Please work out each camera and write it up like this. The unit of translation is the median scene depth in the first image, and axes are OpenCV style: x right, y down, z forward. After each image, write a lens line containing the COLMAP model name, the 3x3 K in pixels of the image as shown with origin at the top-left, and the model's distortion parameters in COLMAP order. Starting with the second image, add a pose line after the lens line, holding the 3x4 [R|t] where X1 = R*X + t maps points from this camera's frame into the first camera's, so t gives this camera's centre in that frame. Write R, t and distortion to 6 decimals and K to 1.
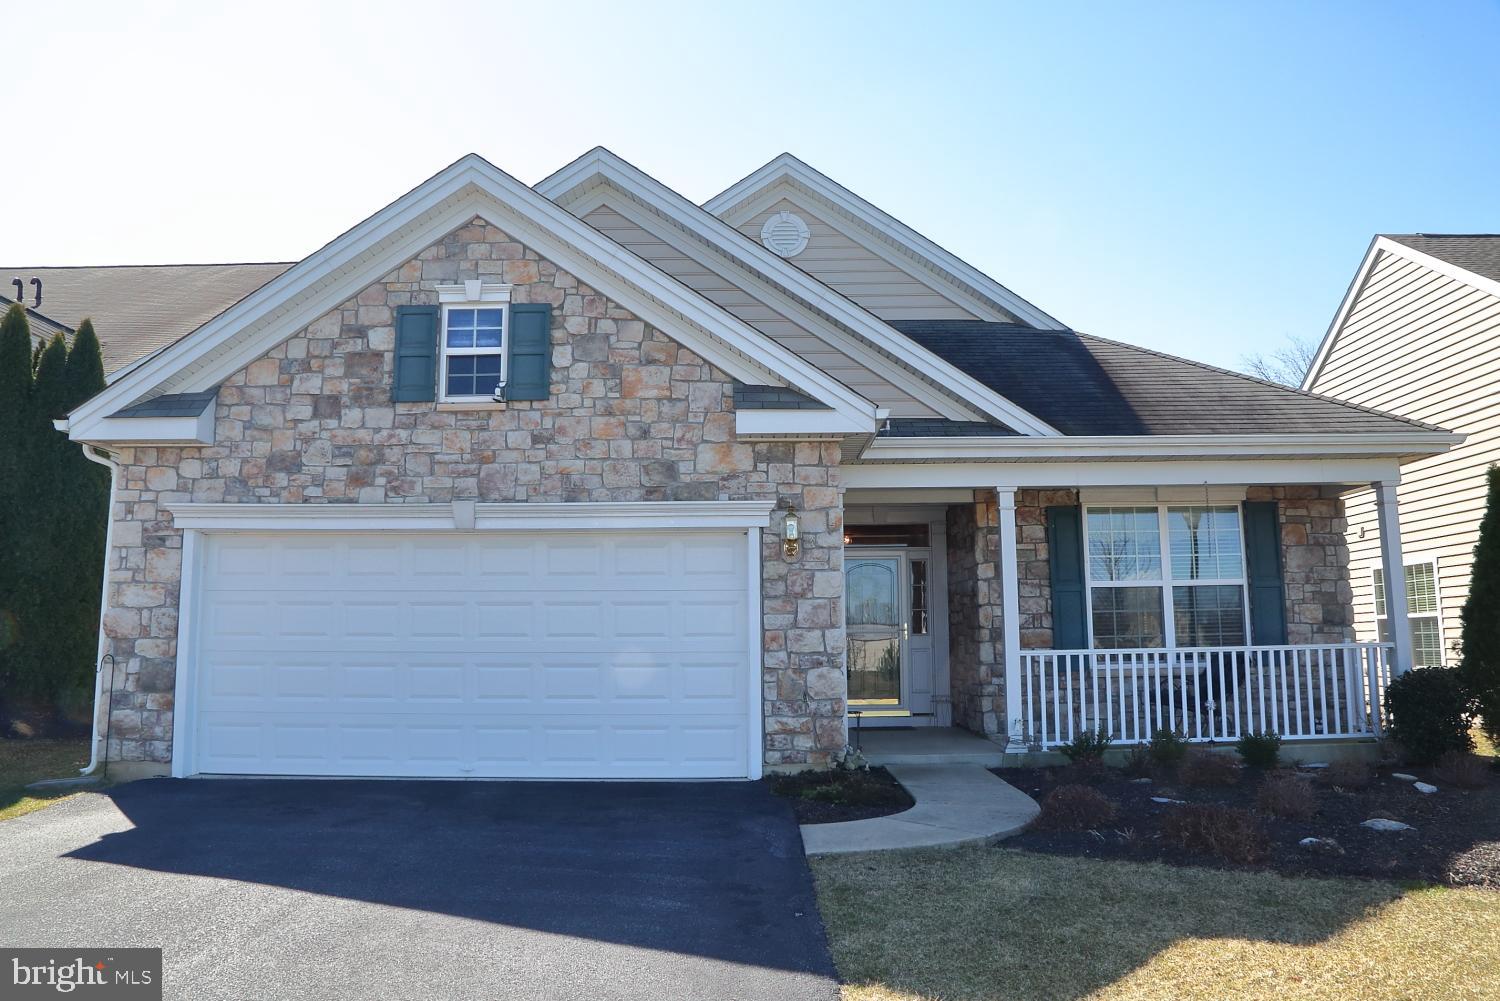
lens RADIAL K [[1050.5, 0, 750.0], [0, 1050.5, 500.5], [0, 0, 1]] dist [-0.109005, 0.062150]
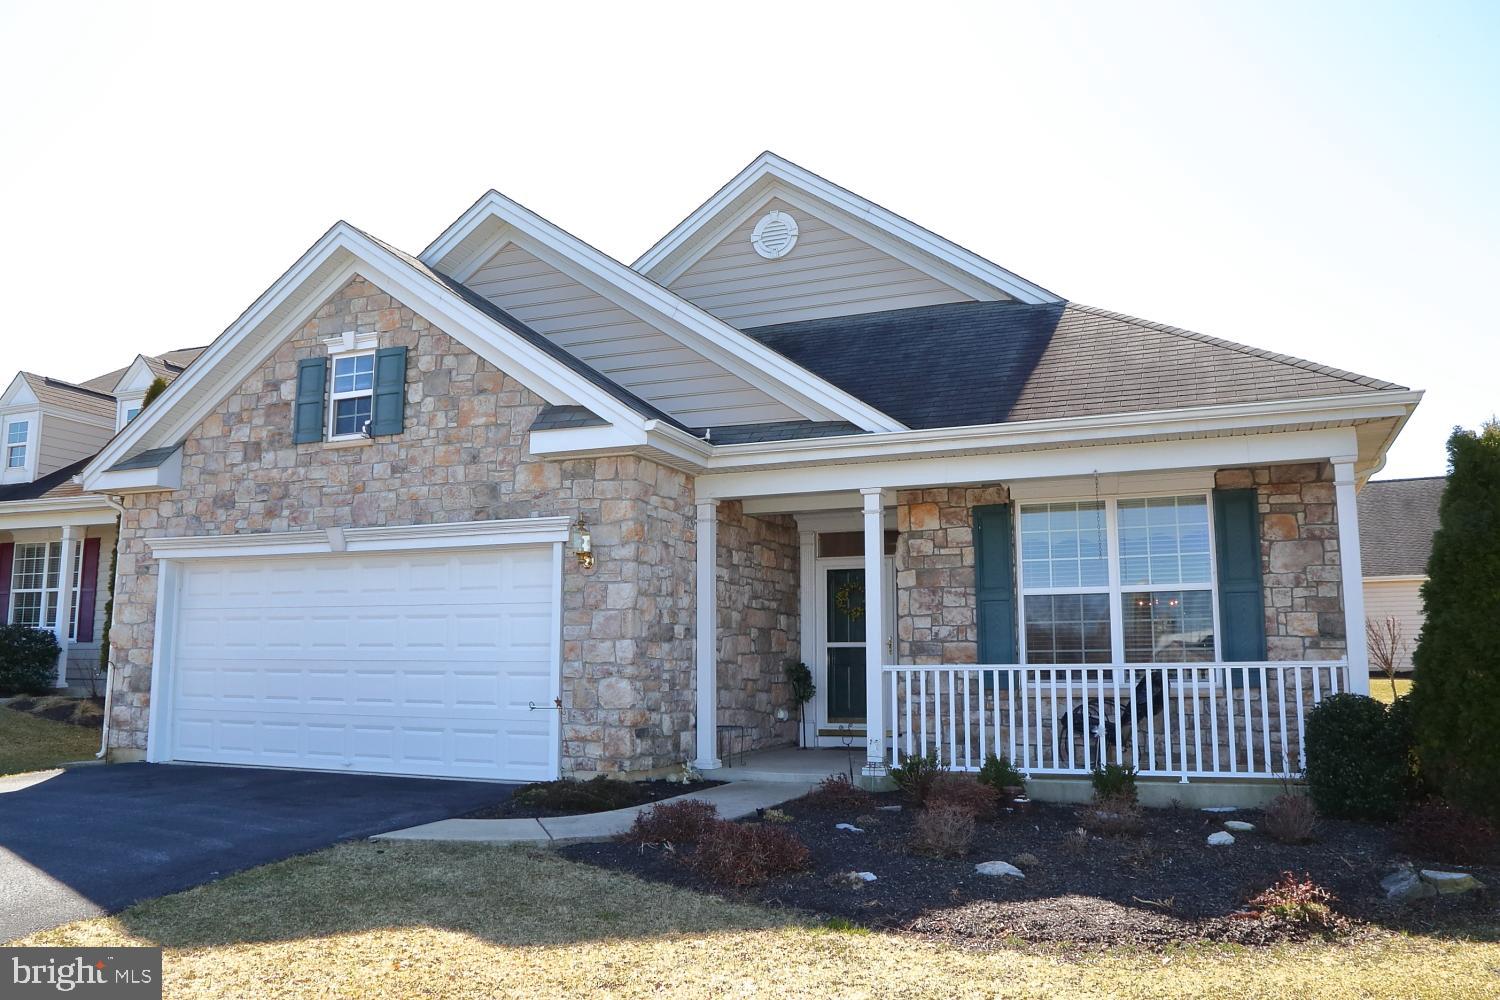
lens RADIAL K [[1141.9, 0, 748.0], [0, 1141.9, 504.1], [0, 0, 1]] dist [-0.098699, 0.093334]
pose [[0.926893, -0.045540, -0.372553, 0.588915], [0.043641, 0.998956, -0.013533, 0.011040], [0.372780, -0.003715, 0.927912, 0.020707]]
